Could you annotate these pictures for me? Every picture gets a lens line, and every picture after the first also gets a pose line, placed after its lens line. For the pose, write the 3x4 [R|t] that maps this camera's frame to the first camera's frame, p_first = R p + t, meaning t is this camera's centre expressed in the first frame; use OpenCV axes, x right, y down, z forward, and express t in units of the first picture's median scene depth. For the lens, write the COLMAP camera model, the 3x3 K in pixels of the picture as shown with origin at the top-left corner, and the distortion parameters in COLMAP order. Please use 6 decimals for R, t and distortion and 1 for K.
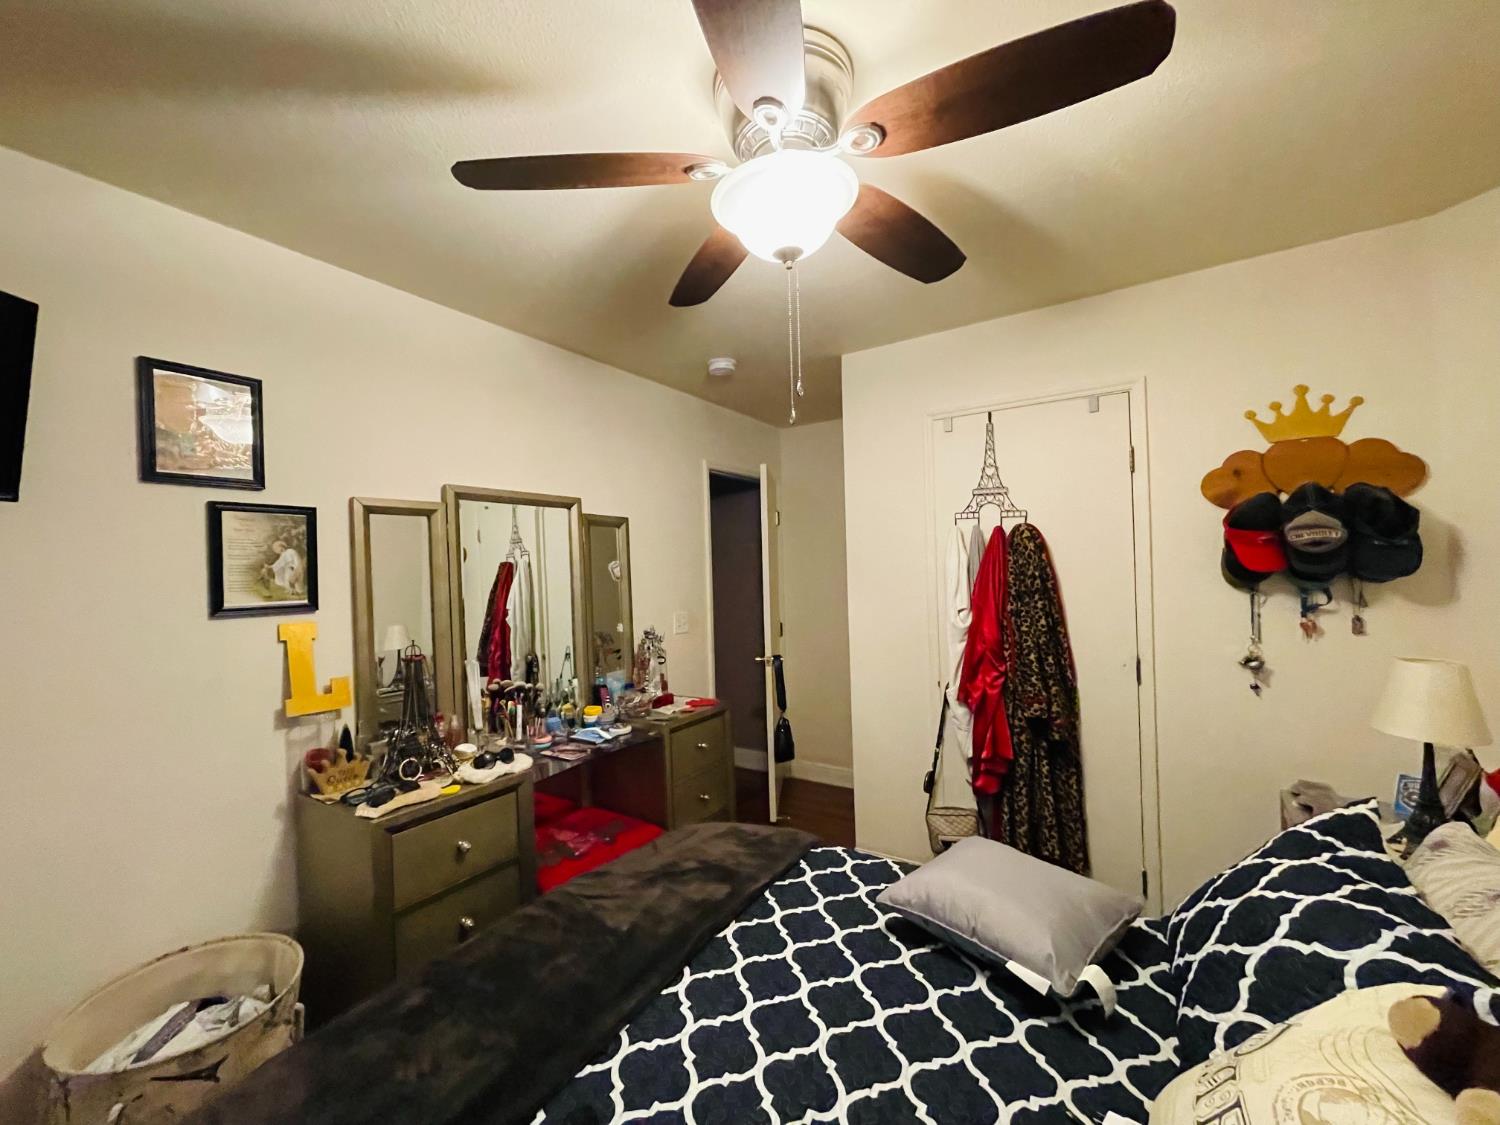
lens RADIAL K [[600.6, 0, 753.5], [0, 600.6, 566.3], [0, 0, 1]] dist [0.000769, -0.000191]
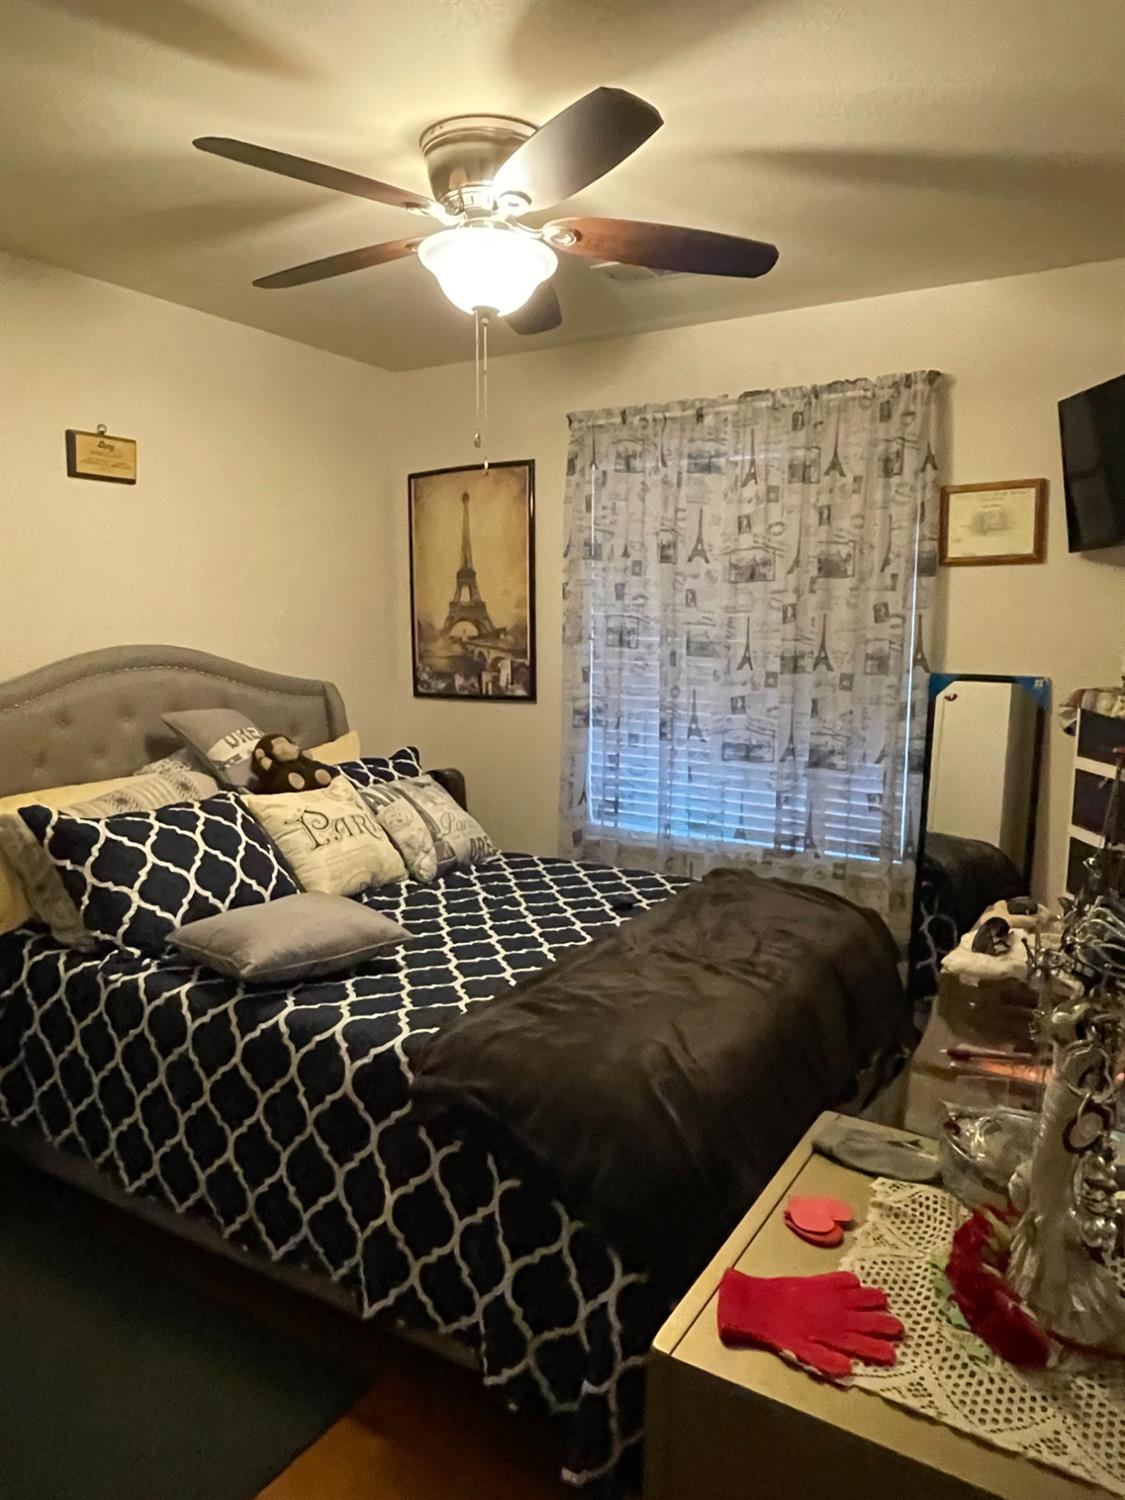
lens RADIAL K [[1015.4, 0, 562.5], [0, 1015.4, 750.0], [0, 0, 1]] dist [0.001232, 0.000571]
pose [[-0.998759, 0.034515, -0.035905, 0.044240], [0.029427, 0.990588, 0.133674, -0.004070], [0.040181, 0.132451, -0.990375, 2.012727]]
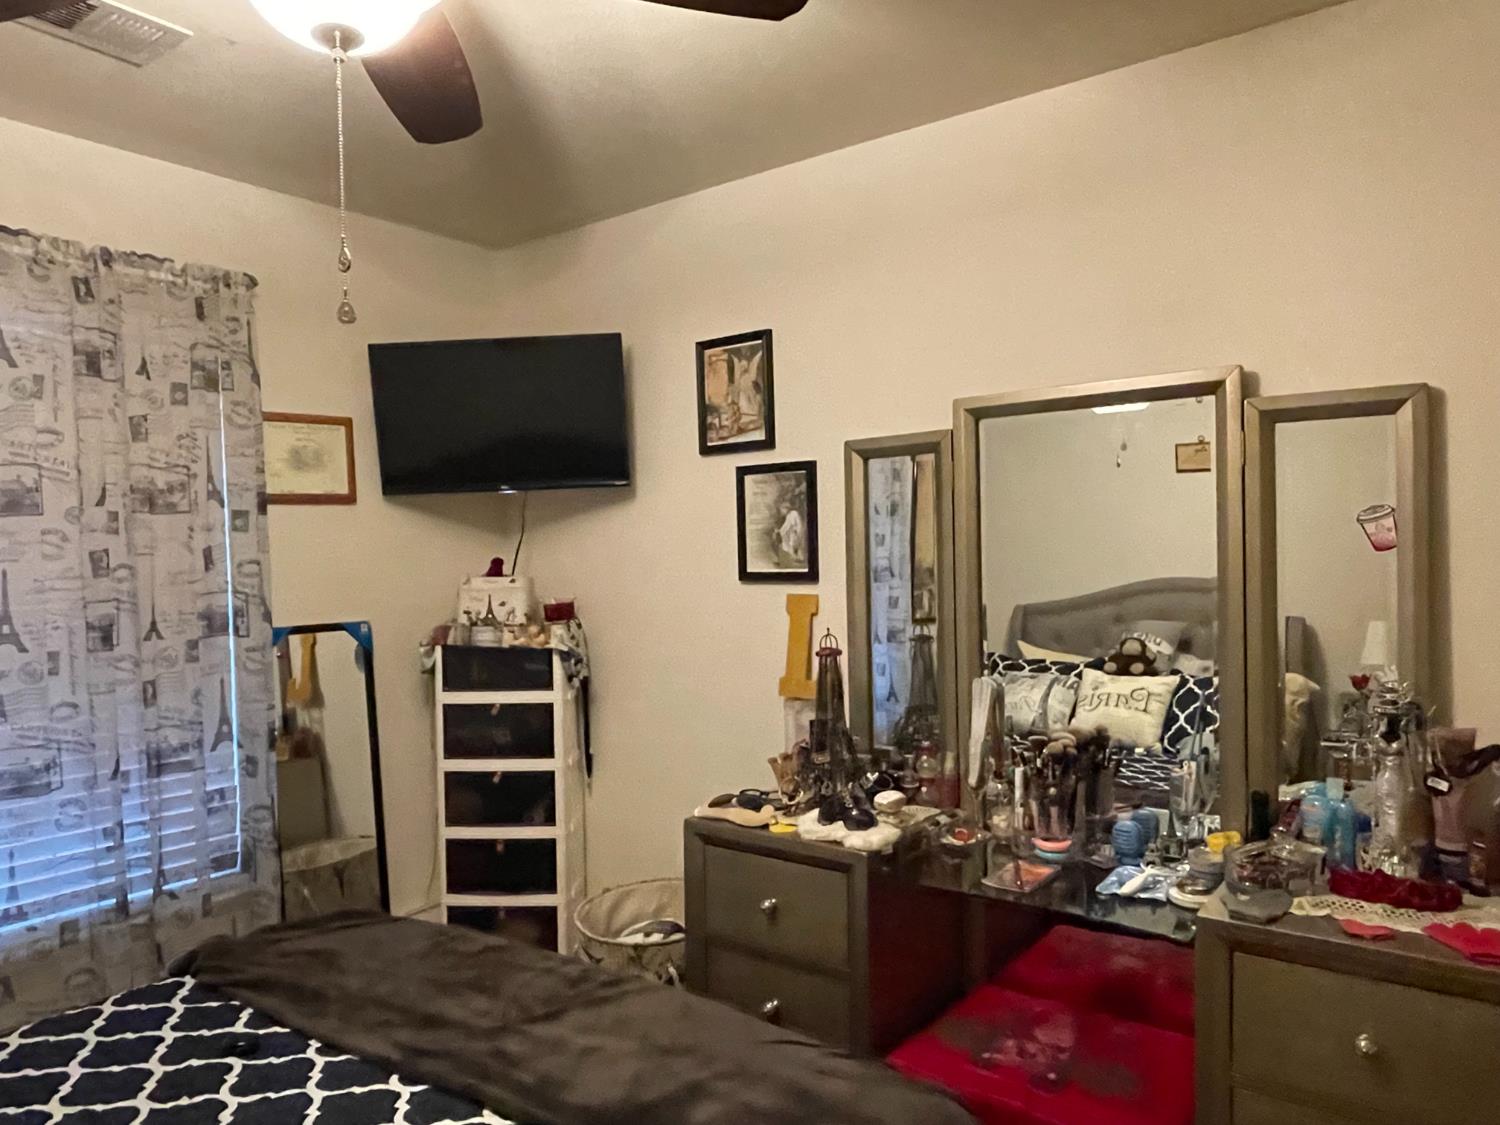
lens RADIAL K [[1015.4, 0, 741.2], [0, 1015.4, 572.4], [0, 0, 1]] dist [0.001232, 0.000571]
pose [[-0.064537, 0.060050, -0.996107, 0.766135], [0.032456, 0.997786, 0.058048, -0.028026], [0.997387, -0.028583, -0.066343, 1.045637]]
